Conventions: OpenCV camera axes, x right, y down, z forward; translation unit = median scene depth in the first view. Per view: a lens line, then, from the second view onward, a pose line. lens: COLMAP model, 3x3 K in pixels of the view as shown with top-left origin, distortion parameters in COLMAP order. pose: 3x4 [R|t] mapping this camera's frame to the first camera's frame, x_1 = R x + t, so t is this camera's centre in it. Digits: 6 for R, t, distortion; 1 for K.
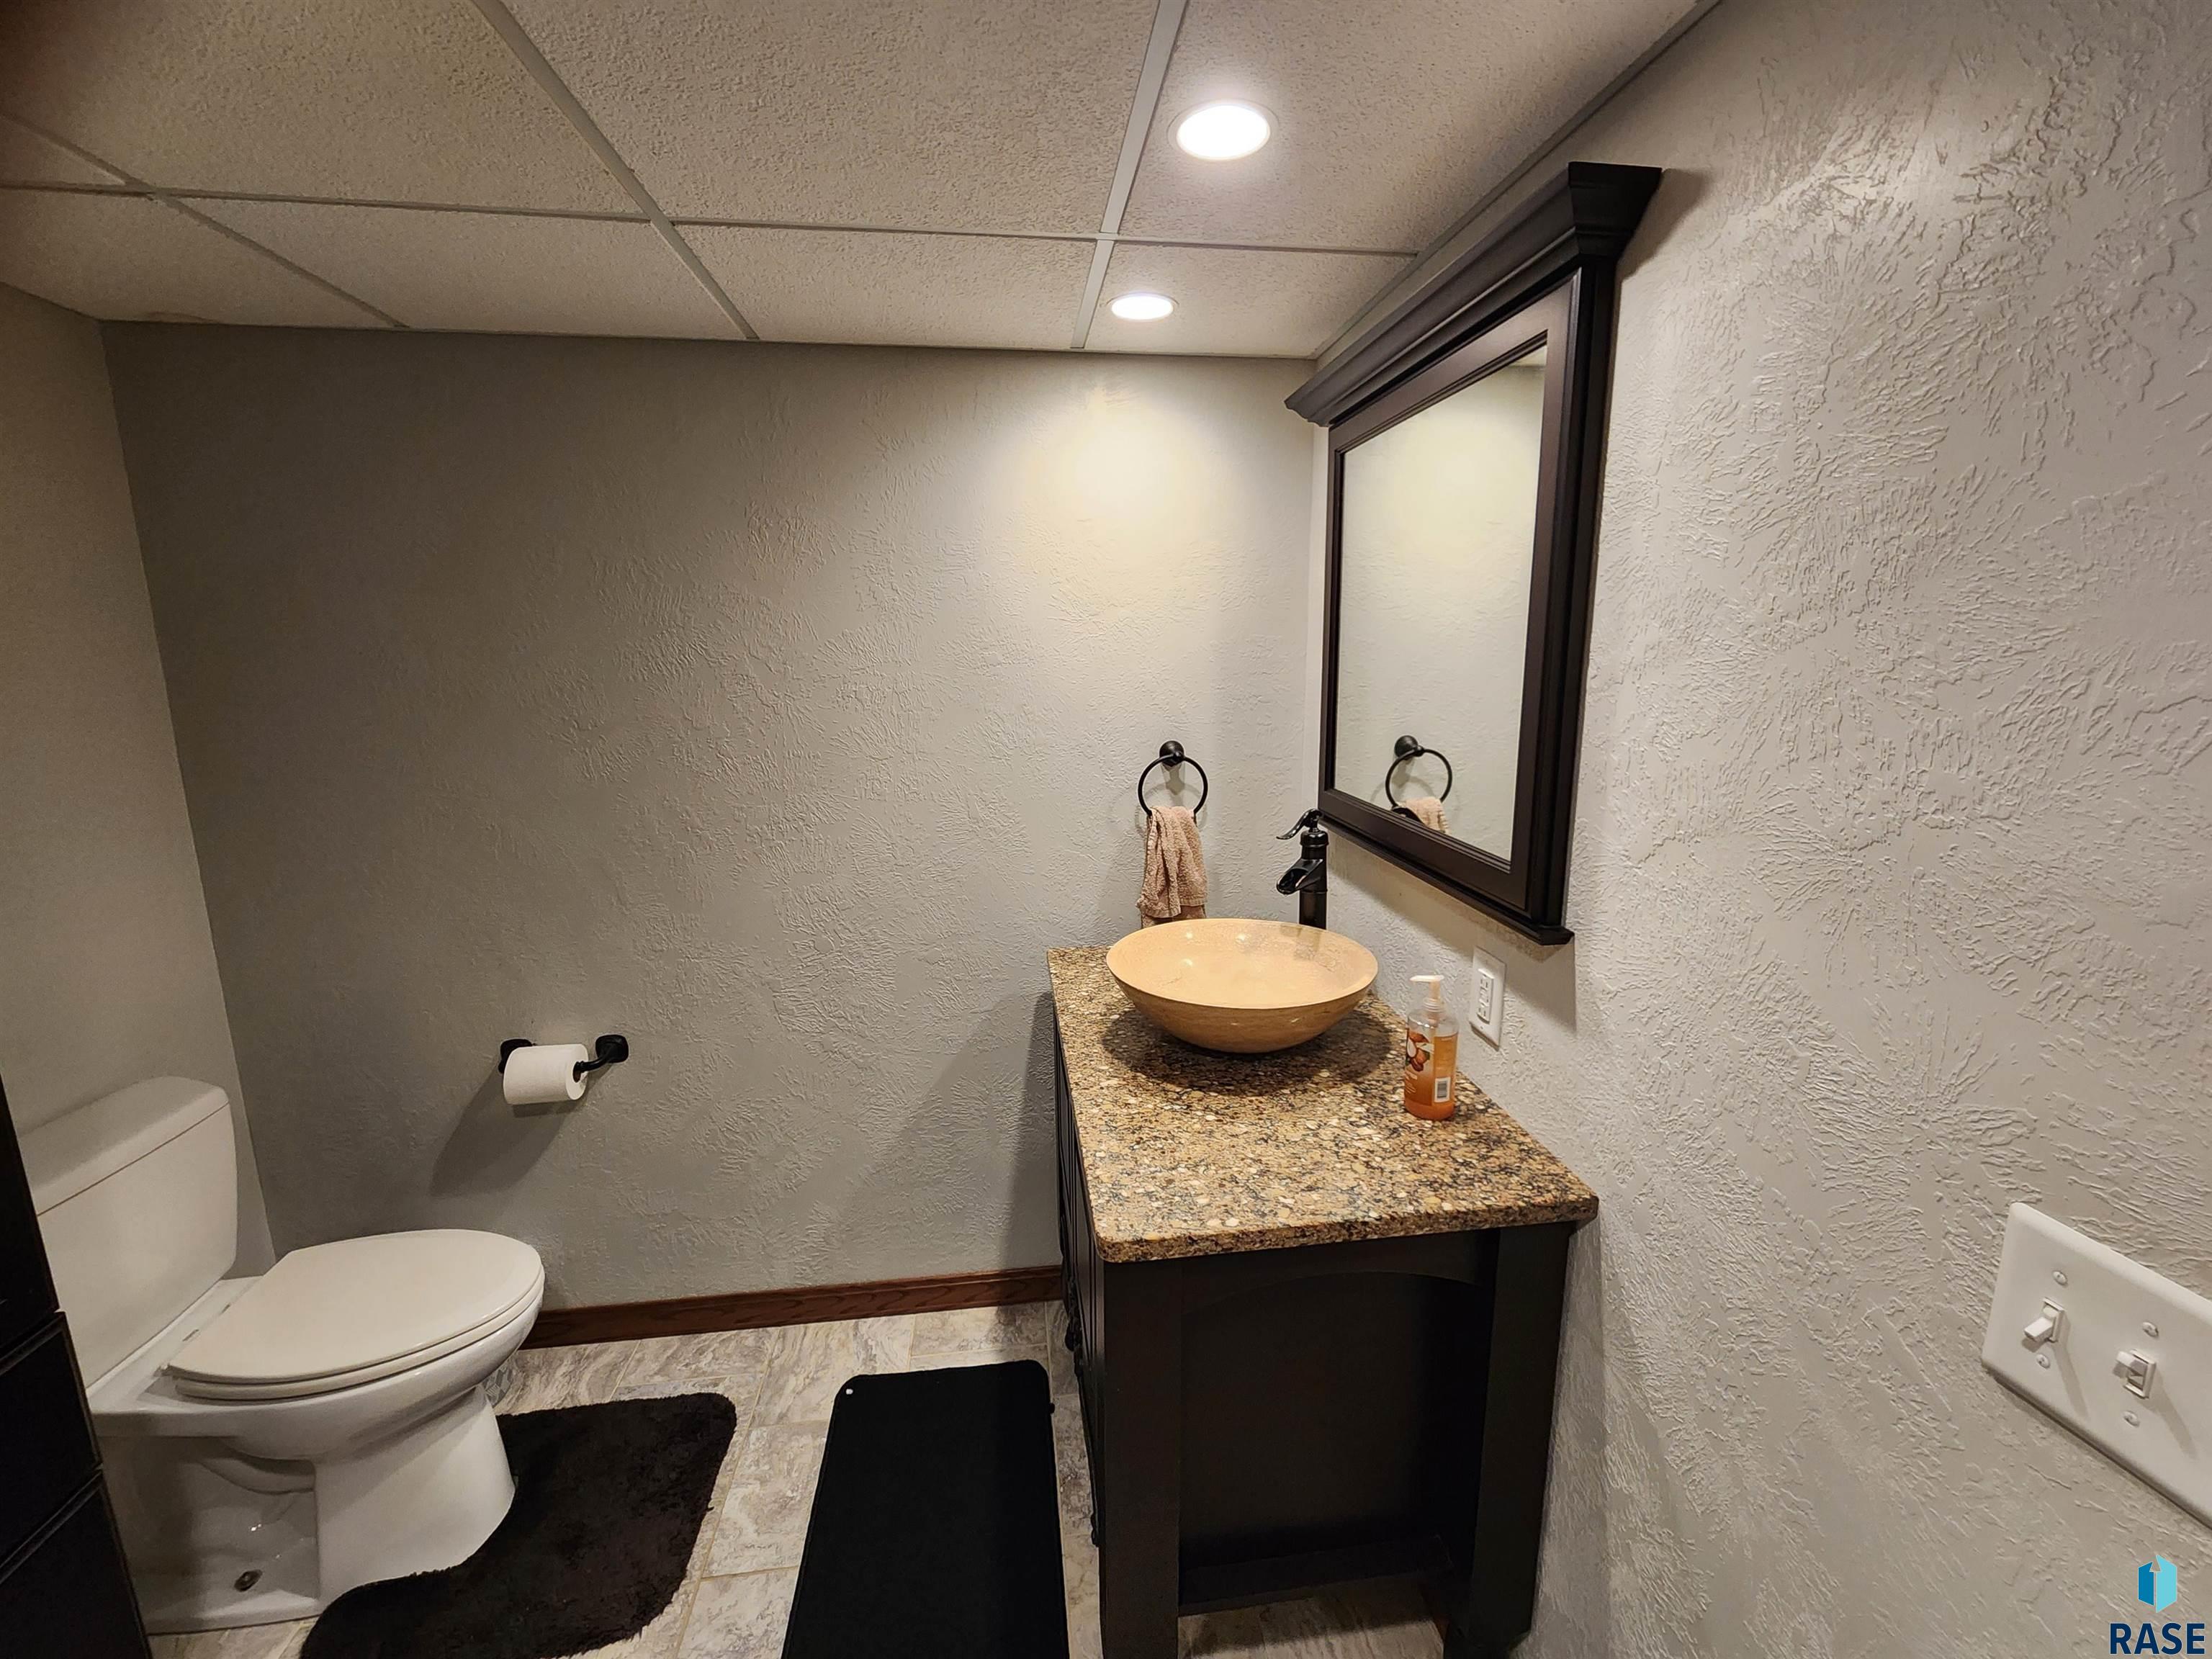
lens RADIAL K [[911.2, 0, 1115.0], [0, 911.2, 812.7], [0, 0, 1]] dist [-0.002797, -0.000972]
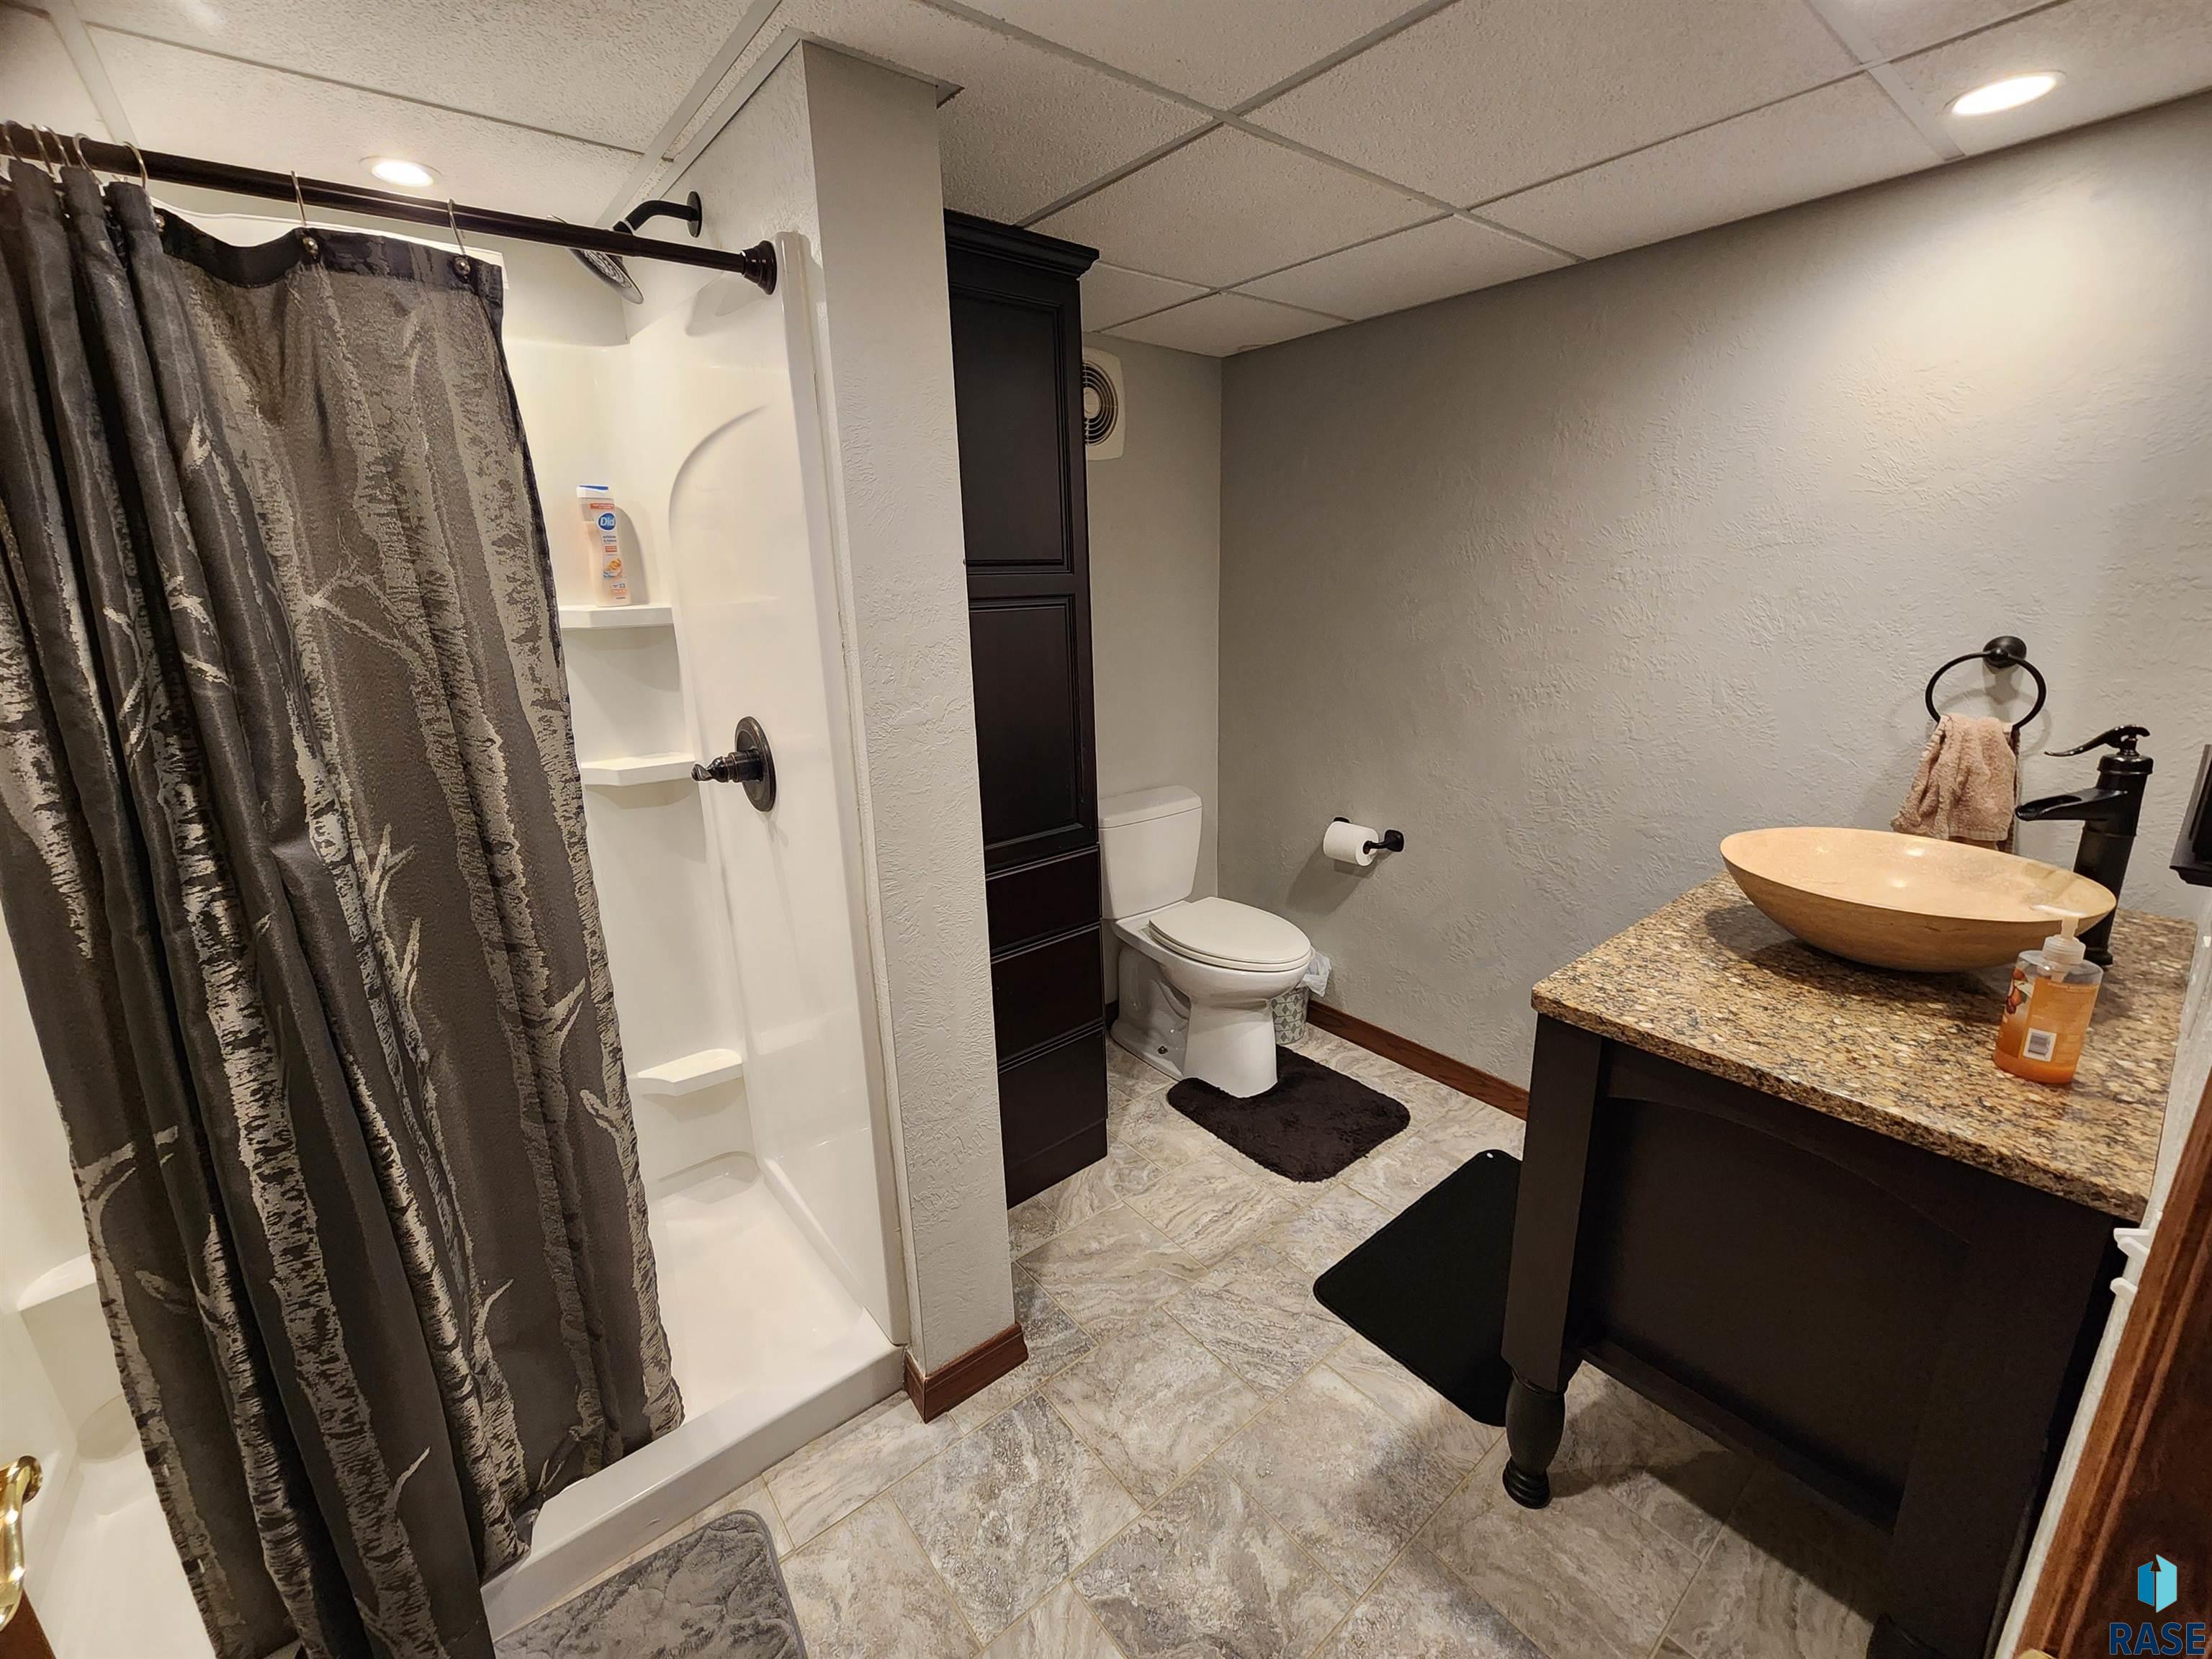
lens RADIAL K [[911.2, 0, 1113.1], [0, 911.2, 817.2], [0, 0, 1]] dist [-0.002797, -0.000972]
pose [[0.524291, 0.215025, -0.823943, 0.409713], [-0.131663, 0.976427, 0.171039, 0.053294], [0.841299, 0.018809, 0.540243, -0.116698]]
